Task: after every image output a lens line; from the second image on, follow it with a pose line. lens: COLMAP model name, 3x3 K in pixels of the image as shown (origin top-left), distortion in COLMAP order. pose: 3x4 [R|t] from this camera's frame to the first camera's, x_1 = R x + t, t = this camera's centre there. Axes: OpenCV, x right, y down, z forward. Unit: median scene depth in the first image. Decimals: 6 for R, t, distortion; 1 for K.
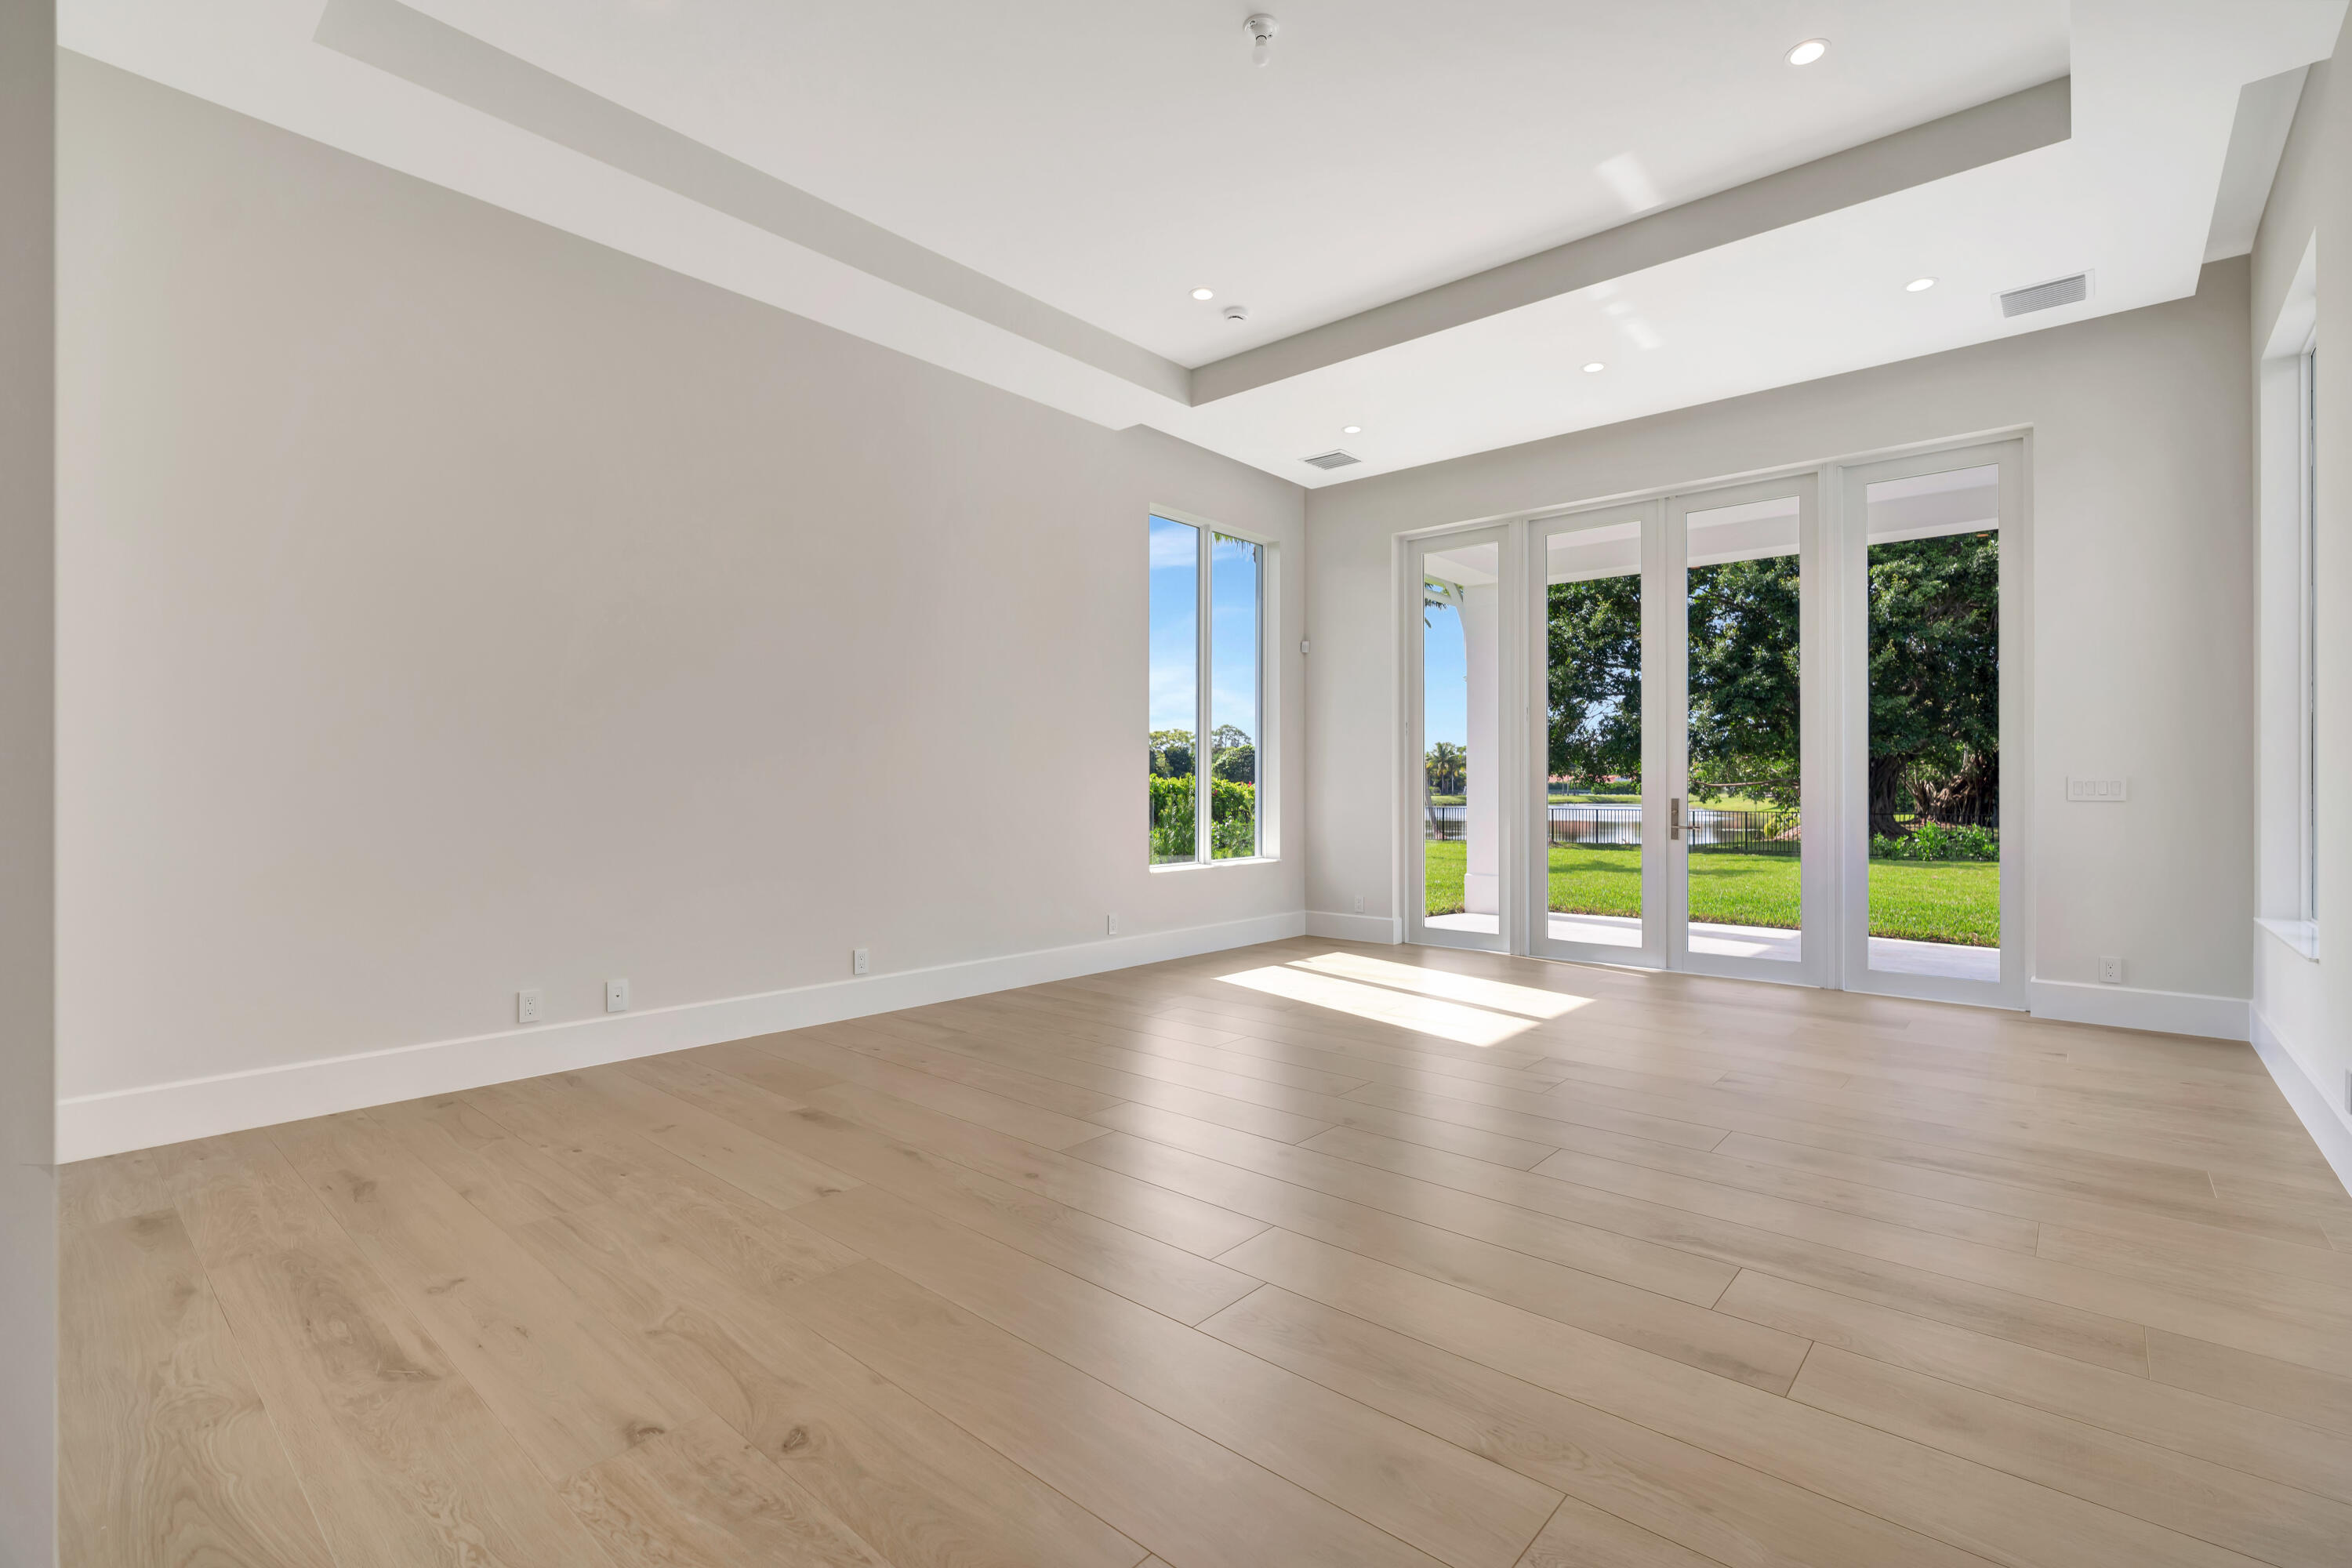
lens RADIAL K [[1046.1, 0, 1199.6], [0, 1046.1, 774.7], [0, 0, 1]] dist [-0.016343, 0.010080]
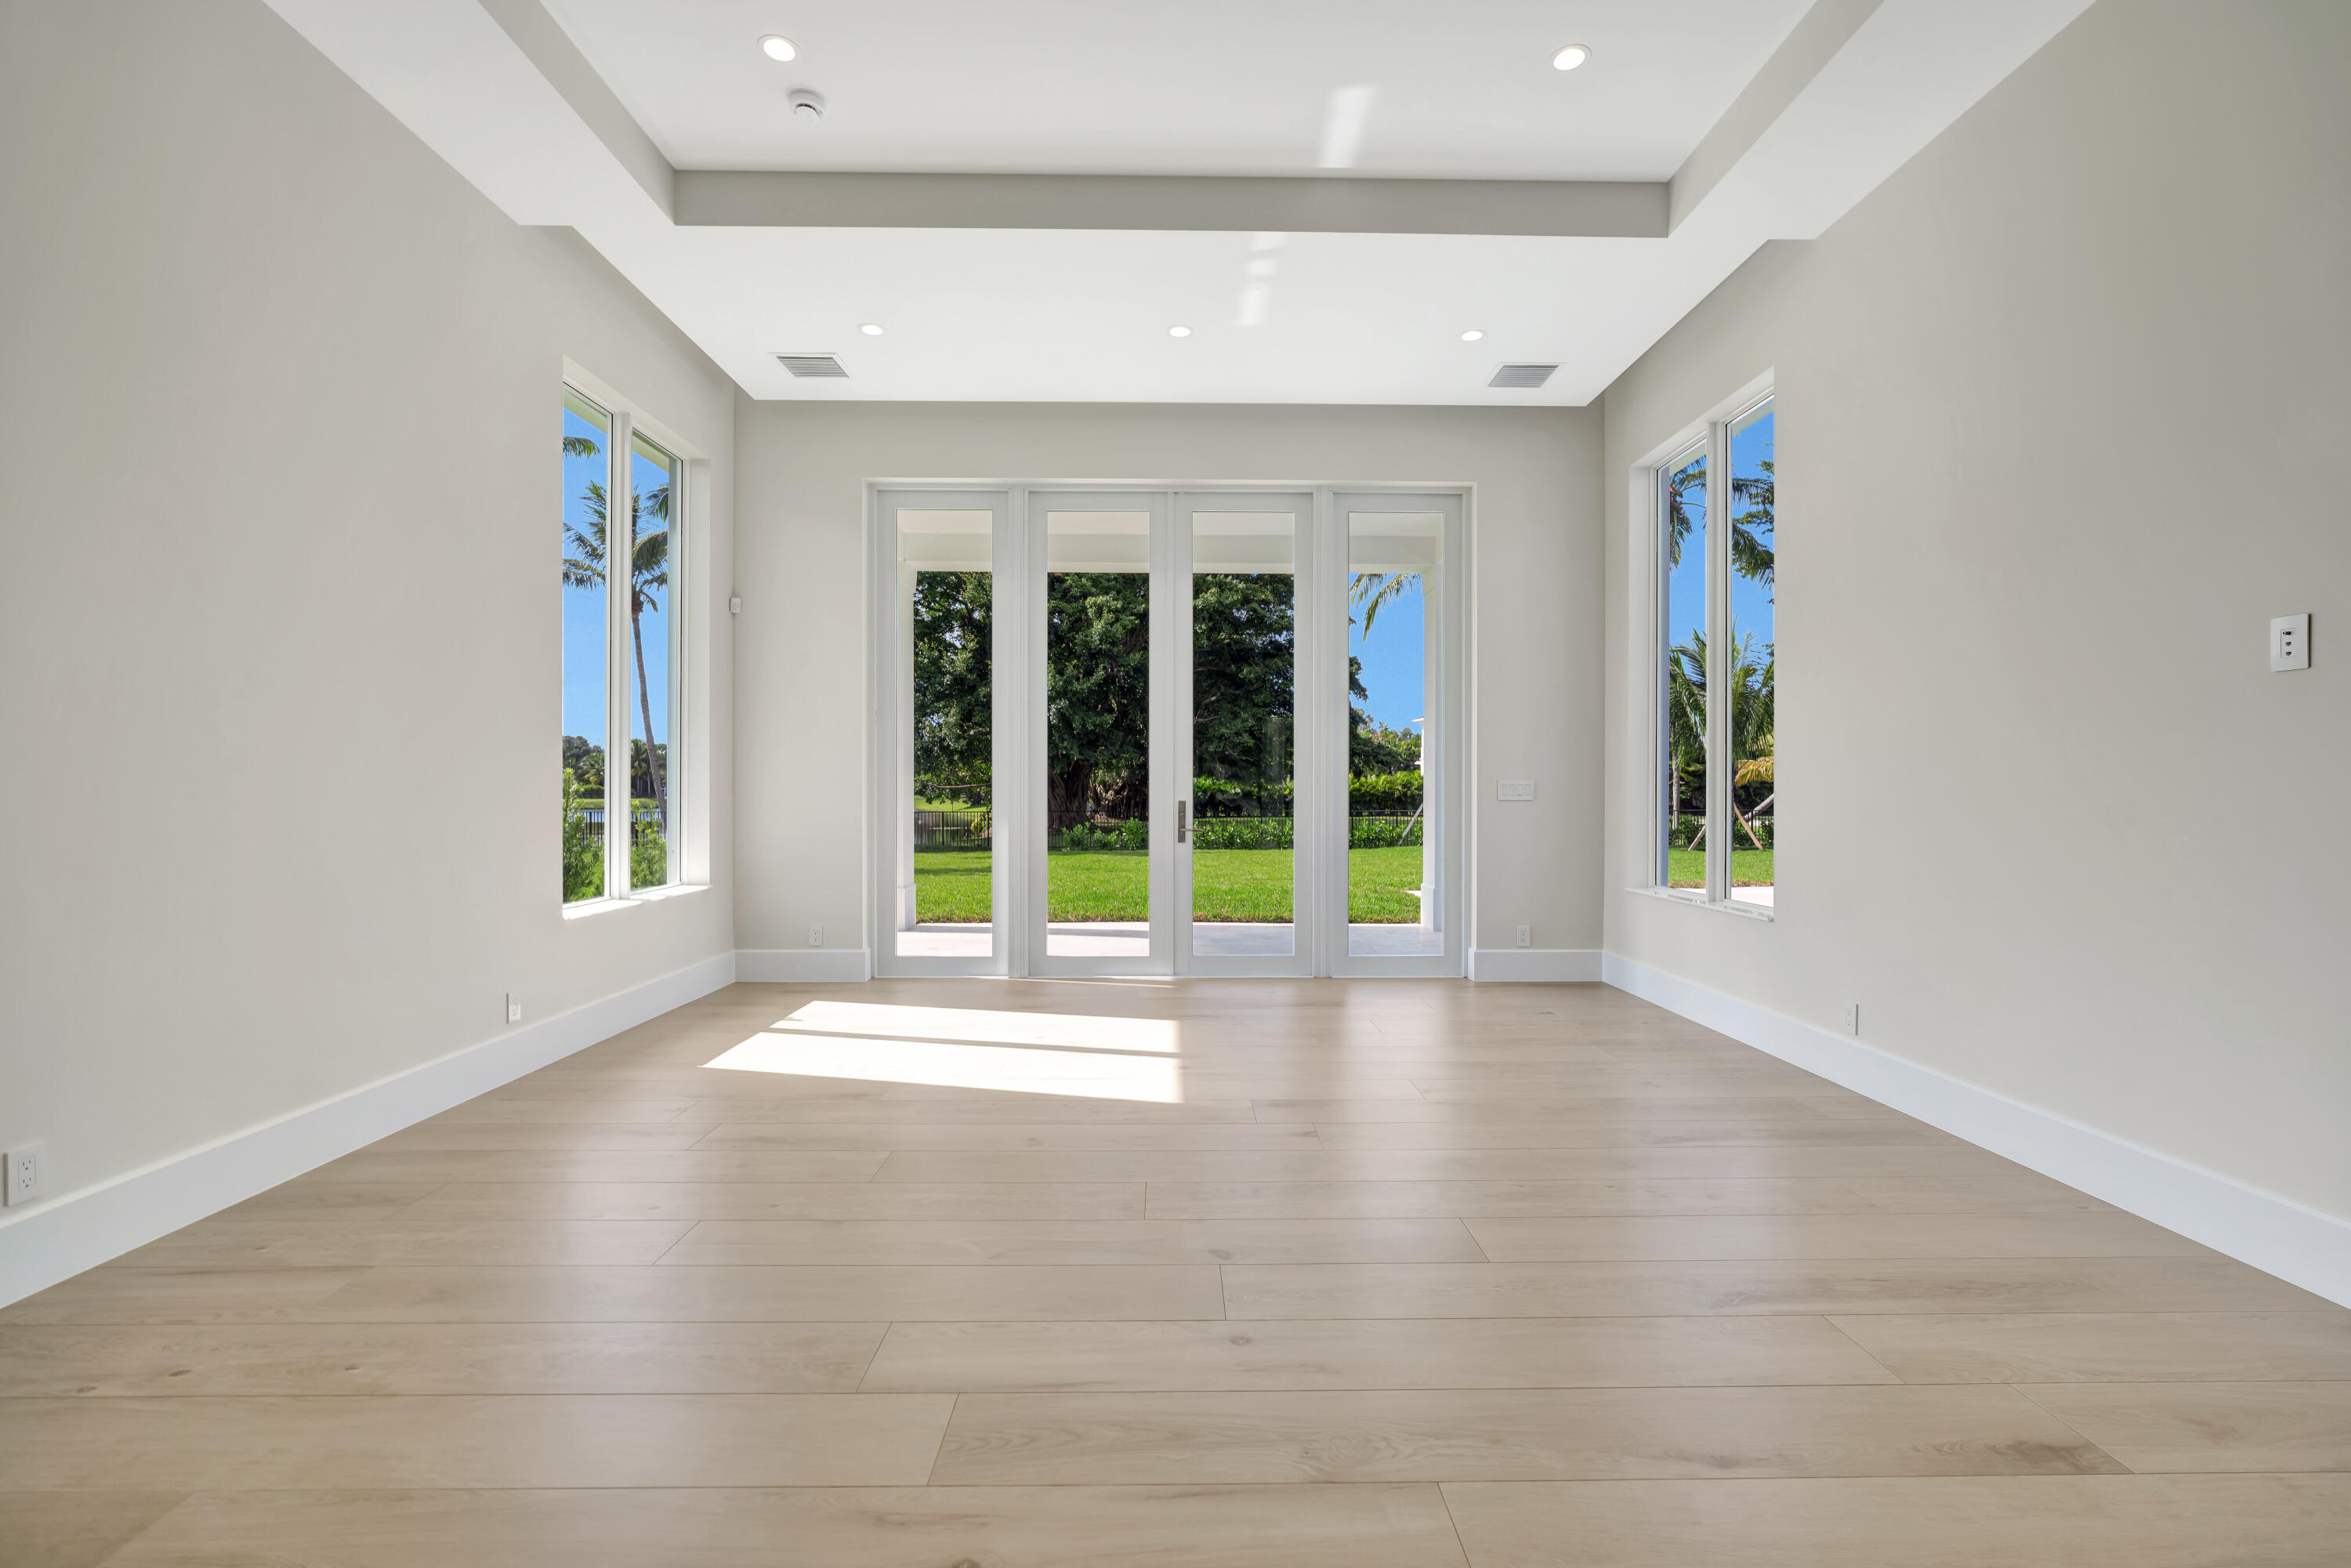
lens RADIAL K [[1043.7, 0, 1181.3], [0, 1043.7, 784.6], [0, 0, 1]] dist [-0.015634, 0.006616]
pose [[0.751123, 0.002569, 0.660157, -0.169158], [-0.007752, 0.999958, 0.004929, 0.002438], [-0.660116, -0.008820, 0.751112, 0.232193]]
